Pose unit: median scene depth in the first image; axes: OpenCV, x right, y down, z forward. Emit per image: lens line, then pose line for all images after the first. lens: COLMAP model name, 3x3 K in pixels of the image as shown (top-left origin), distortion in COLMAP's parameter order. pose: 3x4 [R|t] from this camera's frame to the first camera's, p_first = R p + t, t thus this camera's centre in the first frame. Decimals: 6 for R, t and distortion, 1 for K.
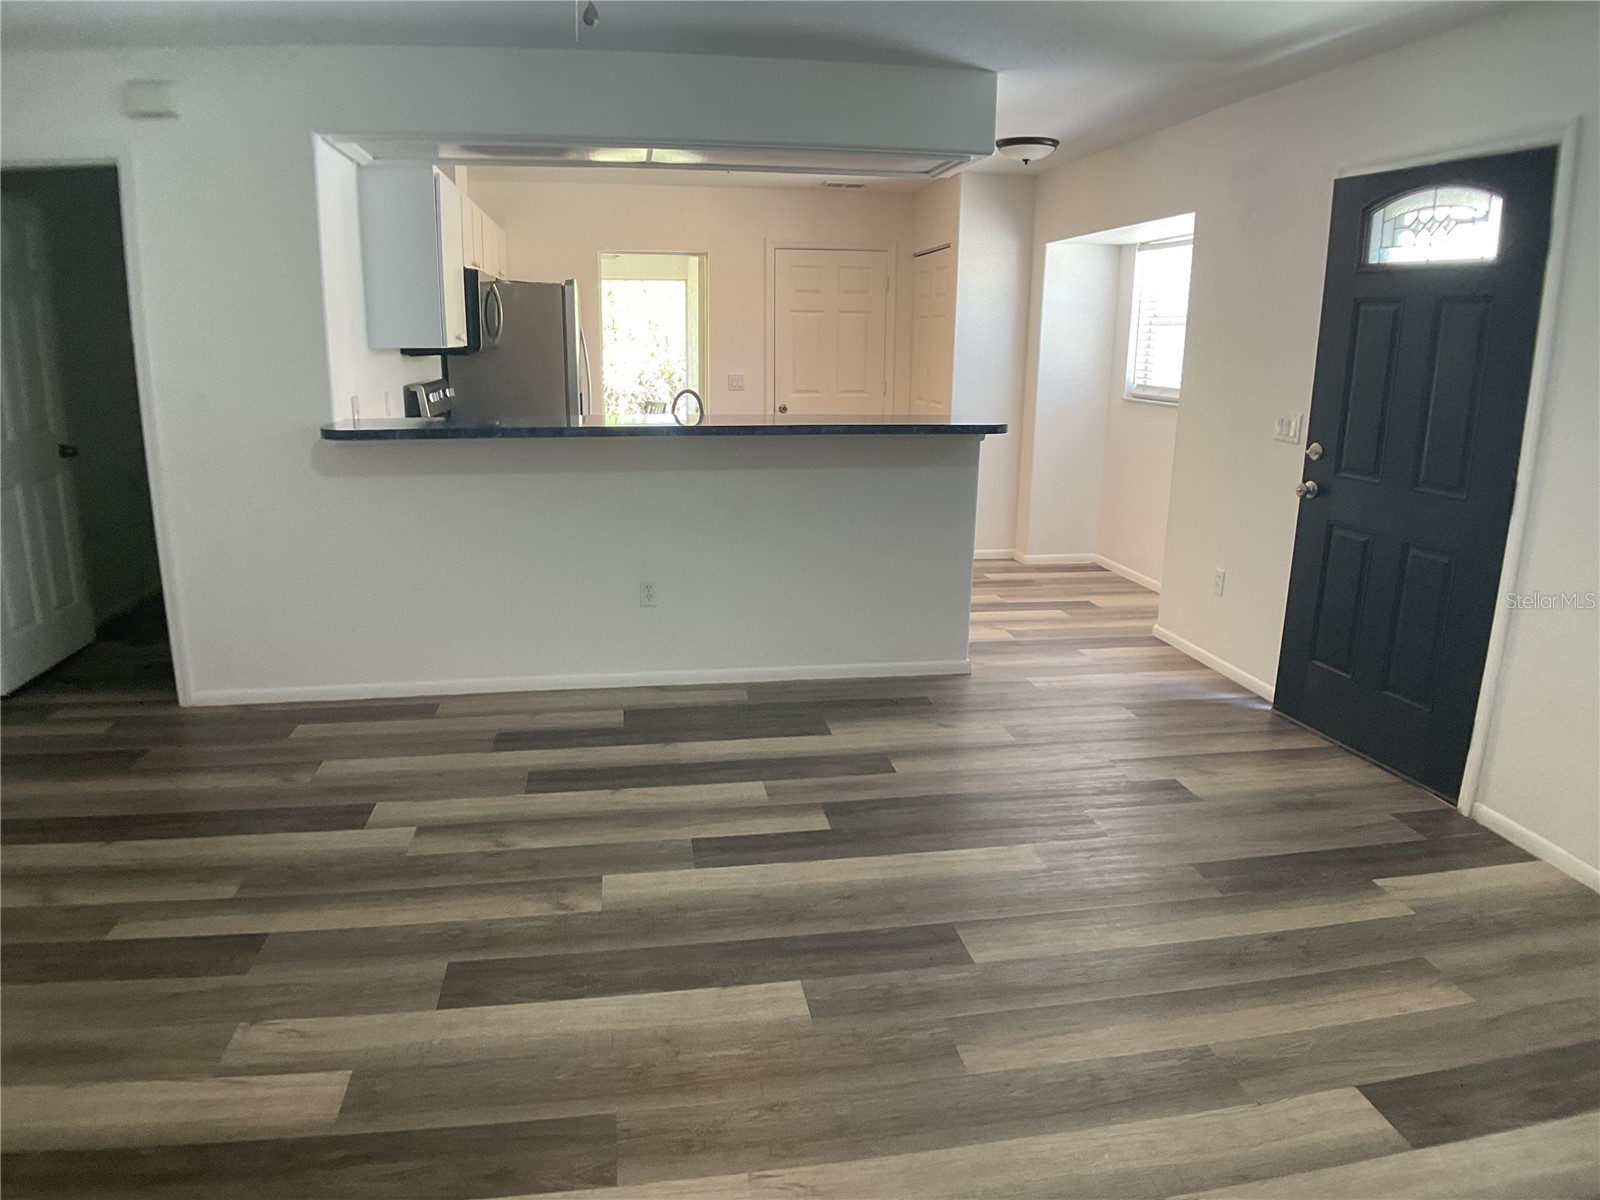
lens RADIAL K [[1027.8, 0, 797.4], [0, 1027.8, 602.3], [0, 0, 1]] dist [-0.074917, -0.011562]
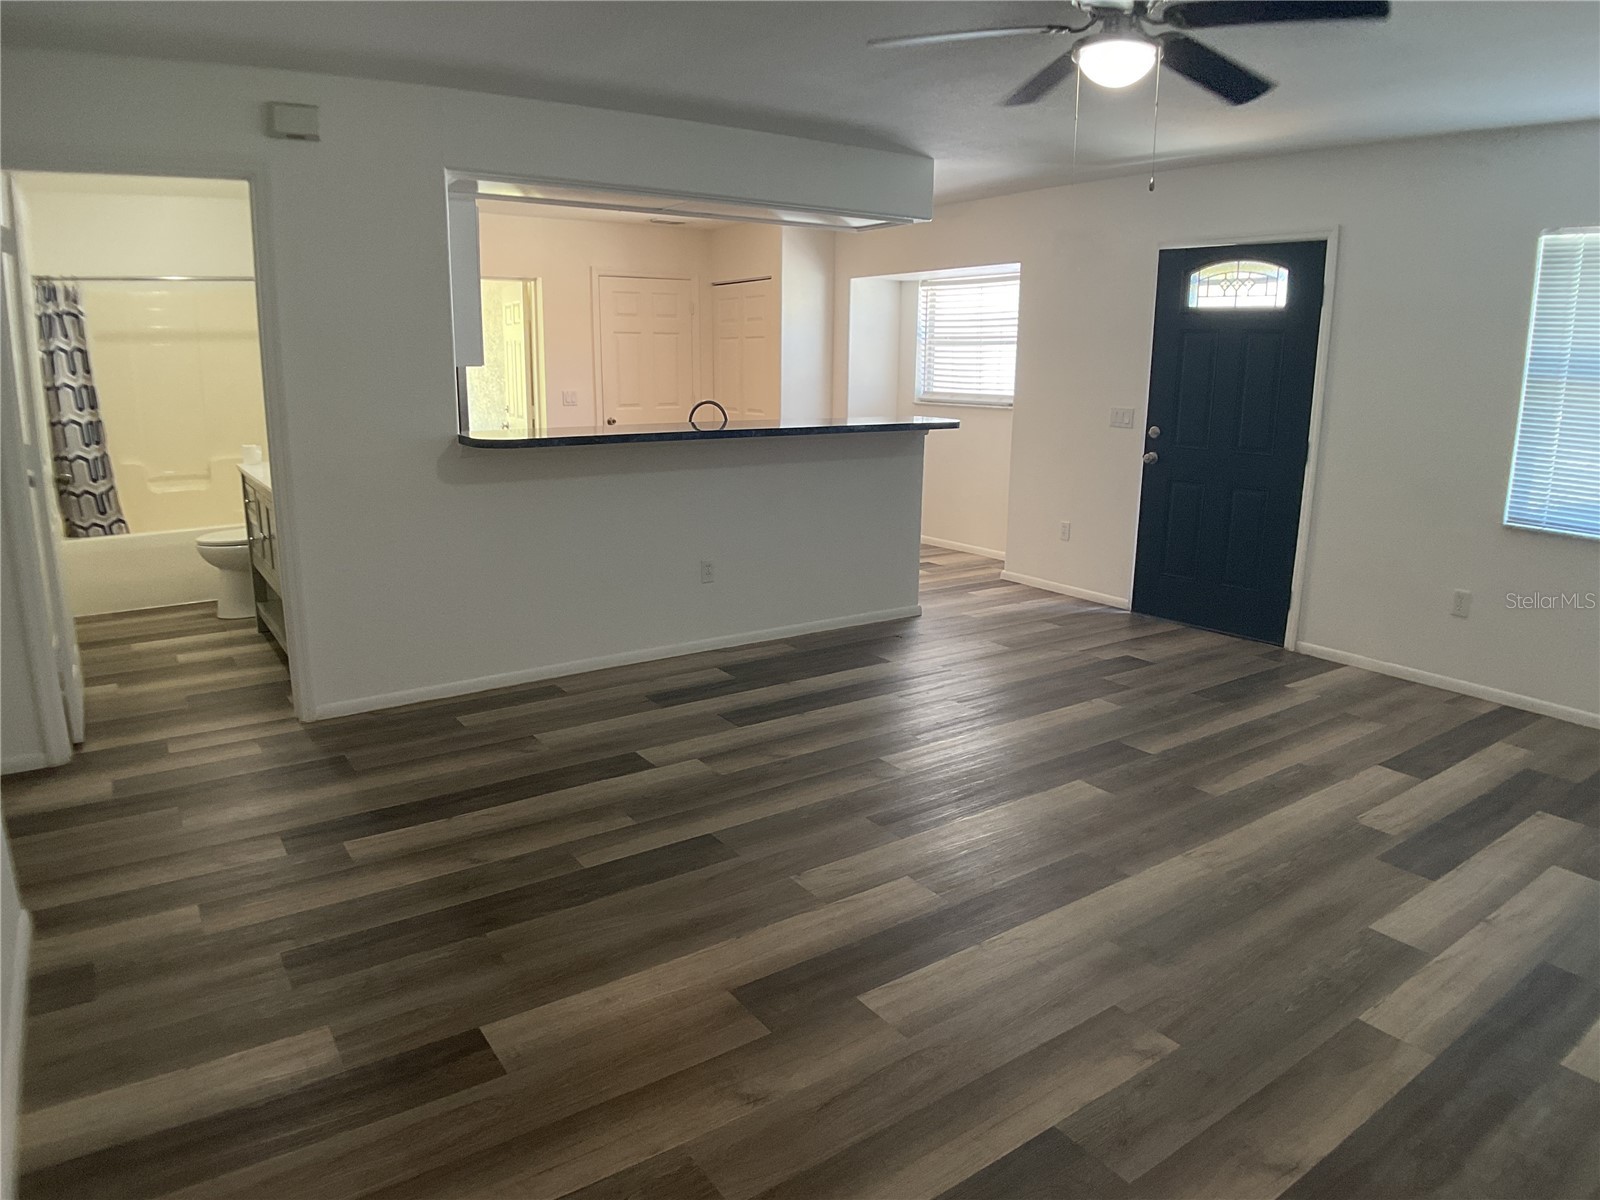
lens RADIAL K [[1027.8, 0, 796.4], [0, 1027.8, 601.5], [0, 0, 1]] dist [-0.074917, -0.011562]
pose [[0.904403, -0.101126, 0.414523, -0.673388], [0.107646, 0.994160, 0.007671, 0.034143], [-0.412878, 0.037684, 0.910006, -0.153139]]
